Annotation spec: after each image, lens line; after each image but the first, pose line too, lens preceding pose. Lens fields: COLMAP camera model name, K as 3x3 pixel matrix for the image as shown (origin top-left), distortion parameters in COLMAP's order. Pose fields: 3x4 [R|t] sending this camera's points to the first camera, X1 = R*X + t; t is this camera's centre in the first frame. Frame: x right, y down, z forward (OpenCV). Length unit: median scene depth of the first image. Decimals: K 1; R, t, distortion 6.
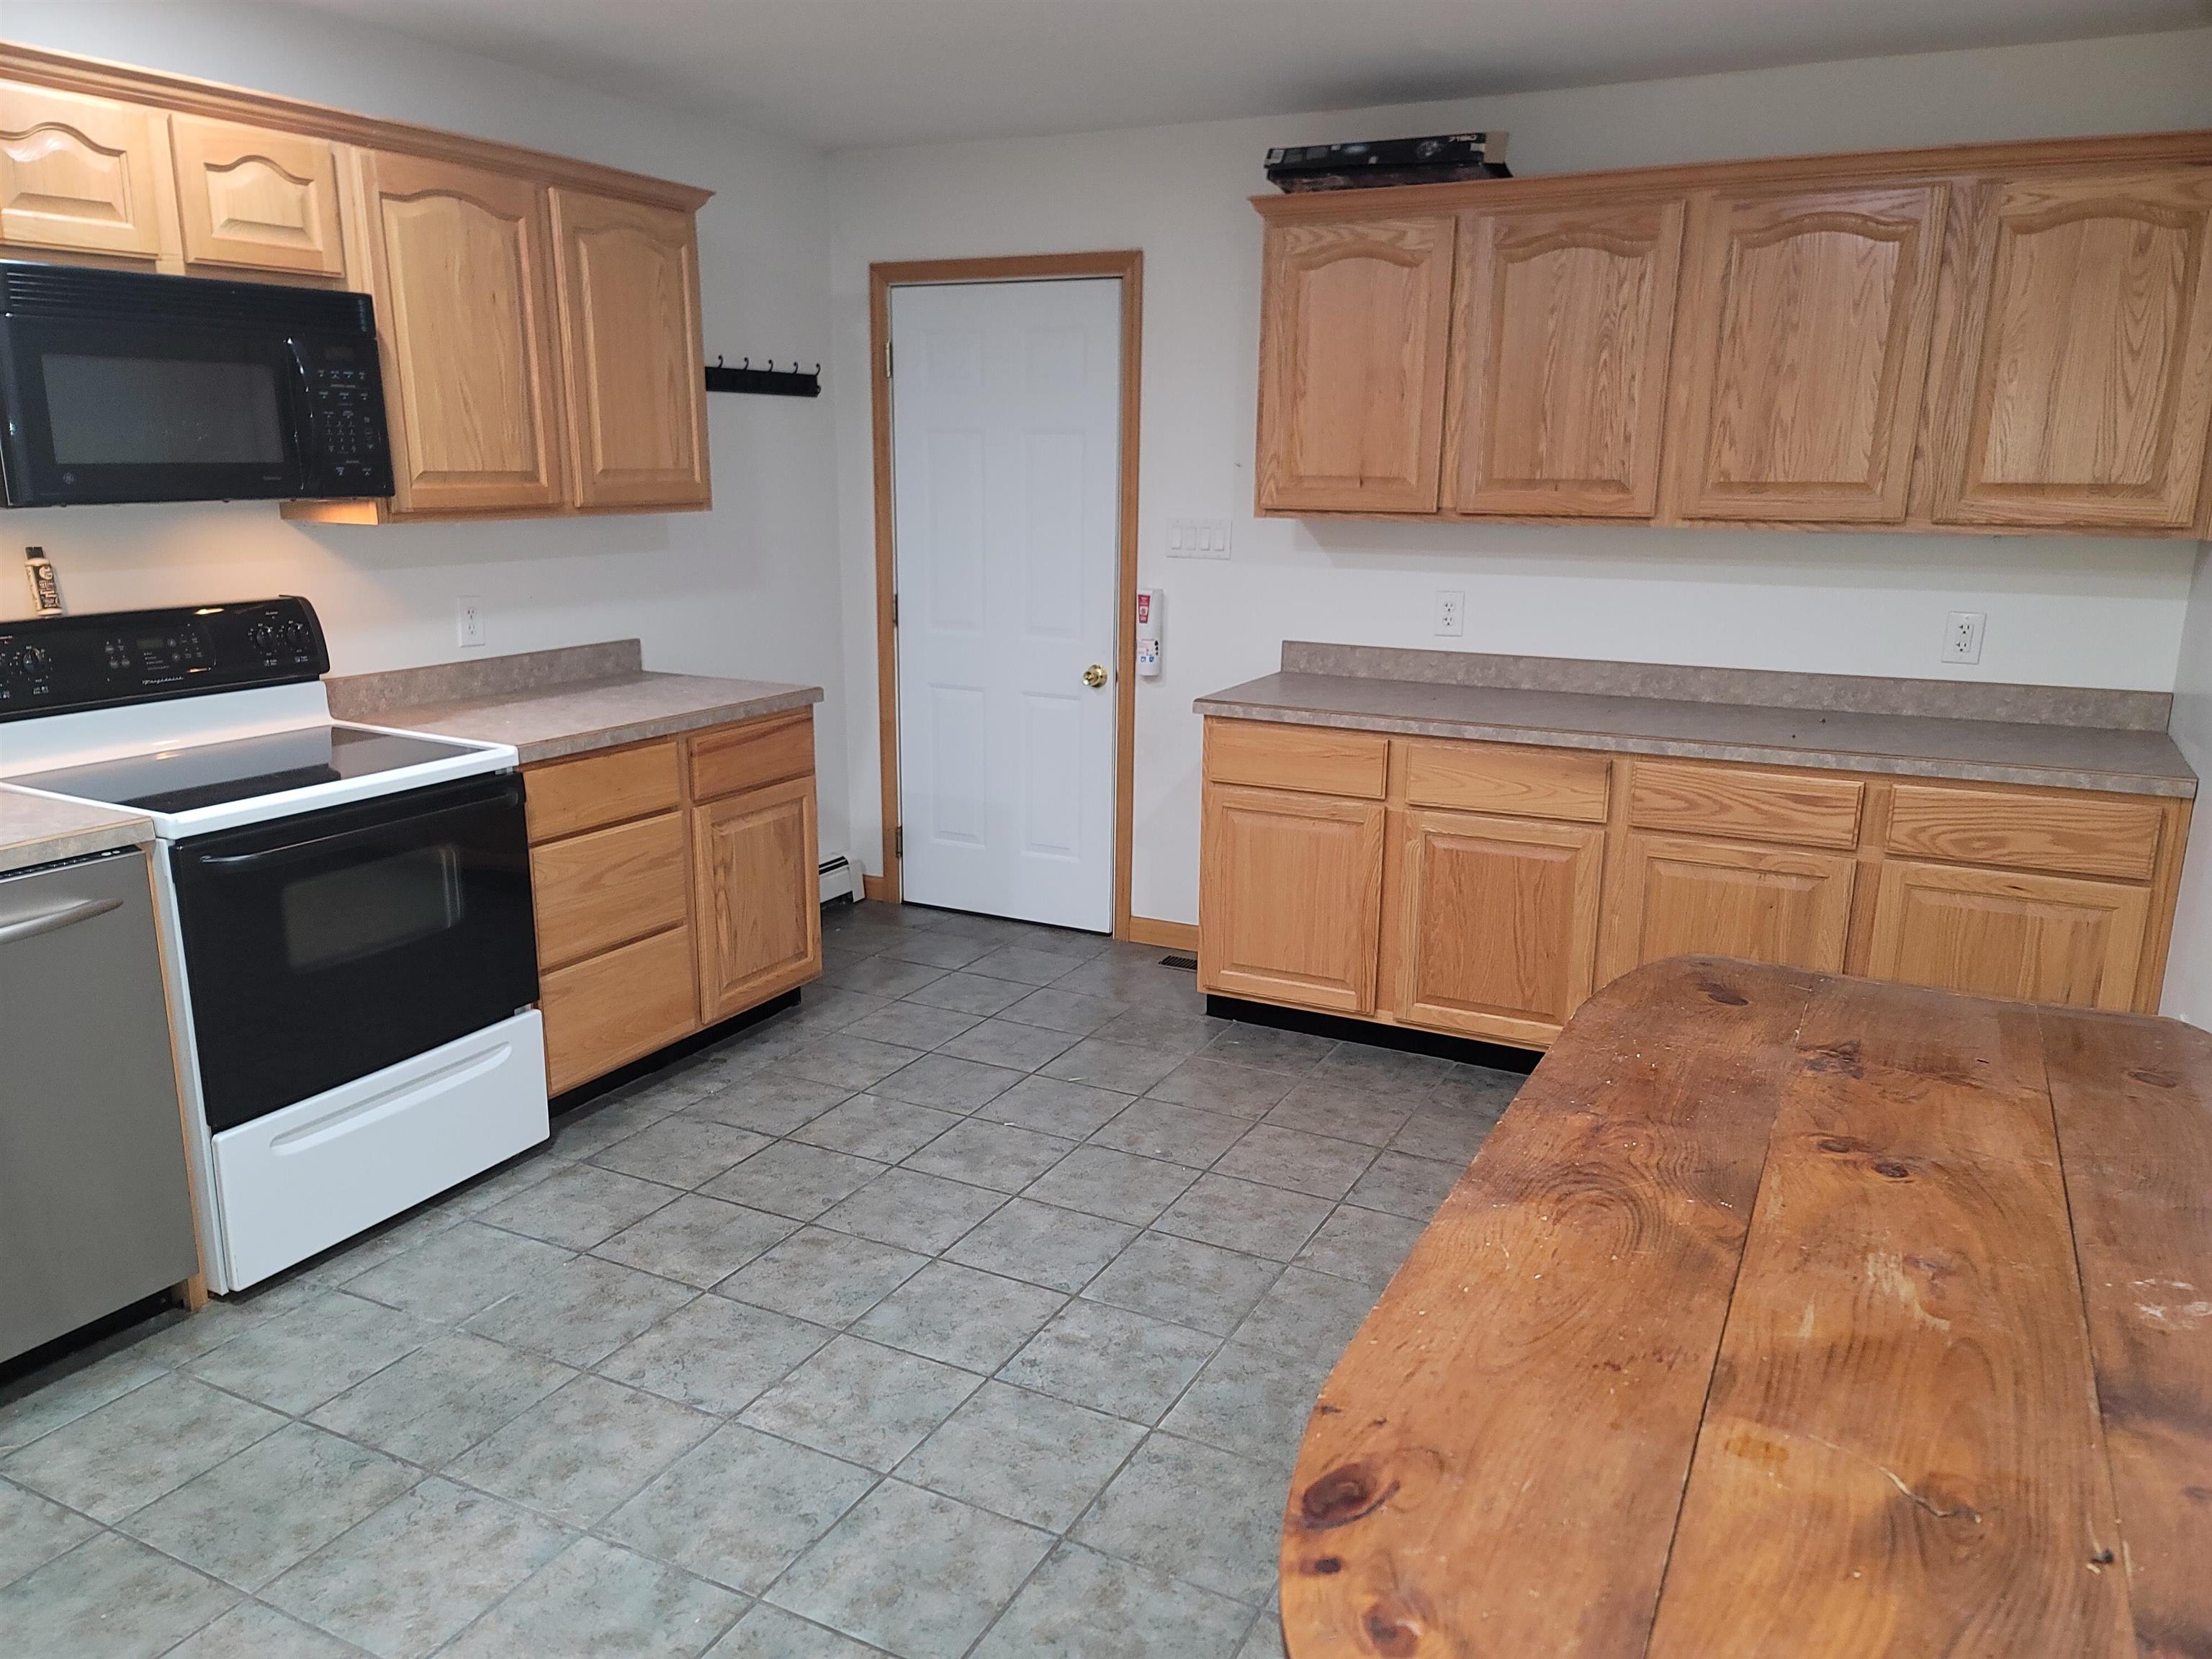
lens RADIAL K [[1595.1, 0, 1110.7], [0, 1595.1, 822.7], [0, 0, 1]] dist [0.029589, -0.000591]
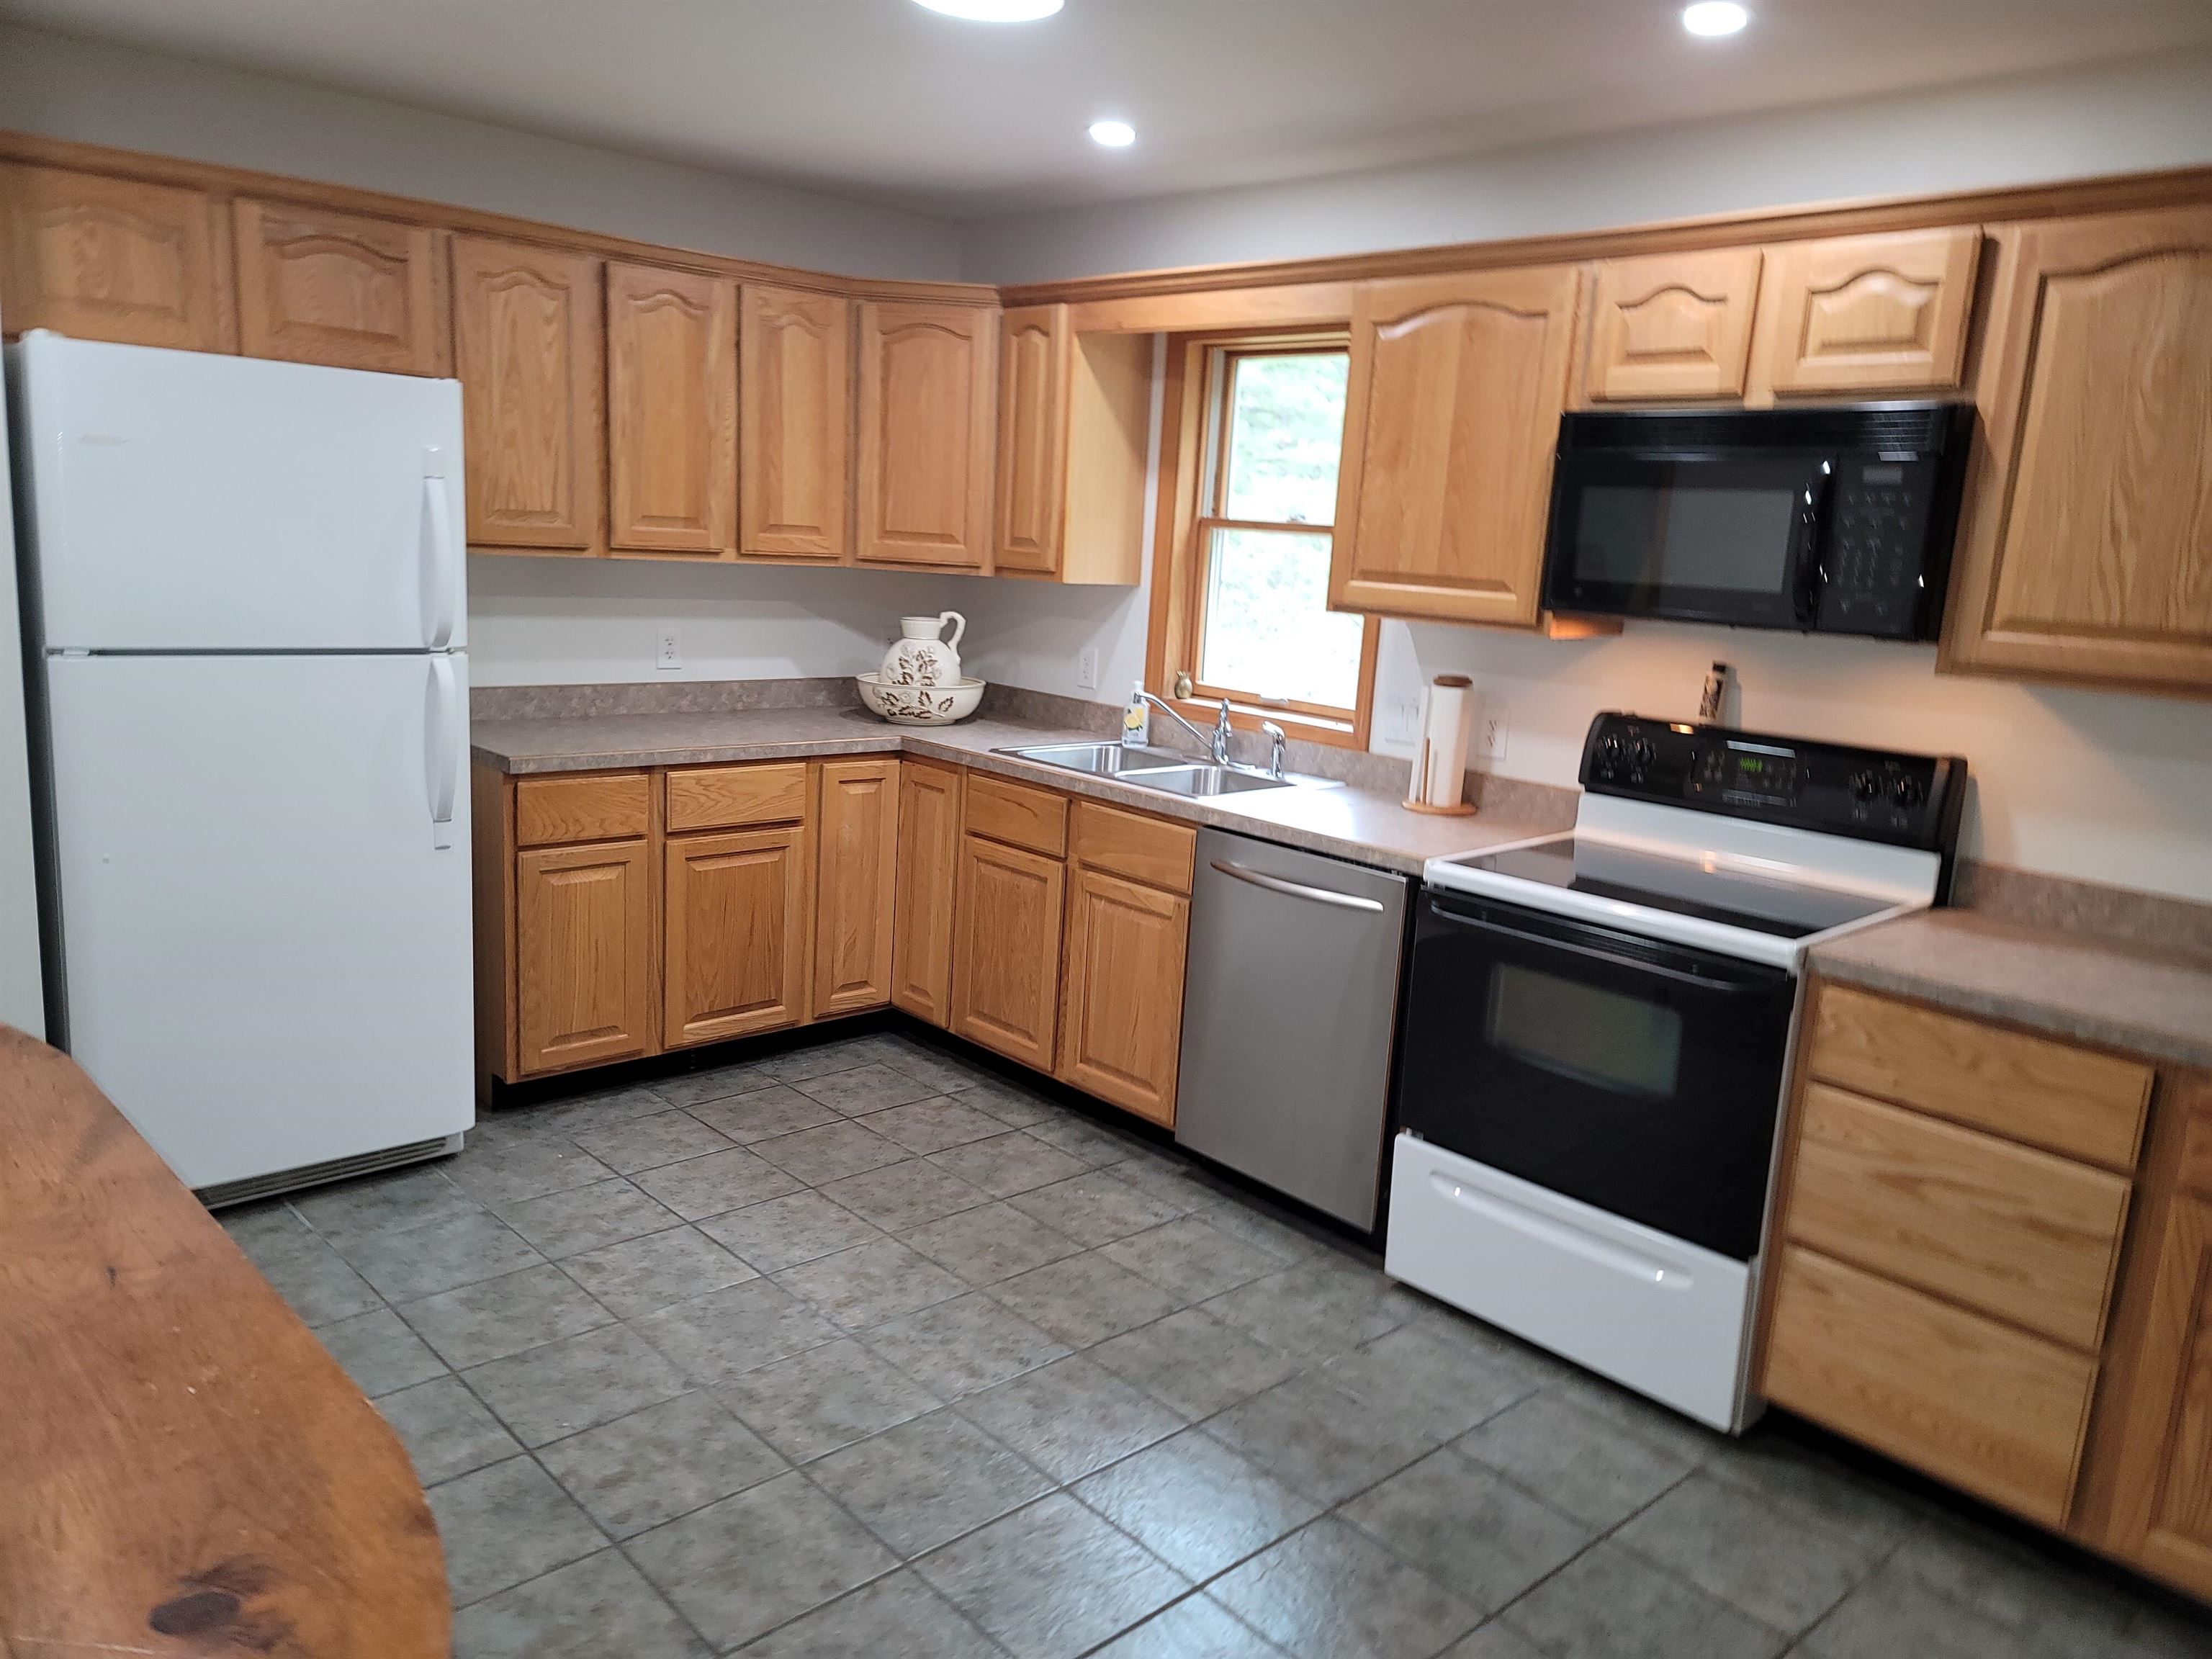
lens RADIAL K [[1595.1, 0, 1110.7], [0, 1595.1, 822.7], [0, 0, 1]] dist [0.029589, -0.000591]
pose [[-0.336466, 0.141692, -0.930975, 0.539334], [-0.280215, 0.928768, 0.242630, -0.228232], [0.899038, 0.342510, -0.272795, 1.001897]]
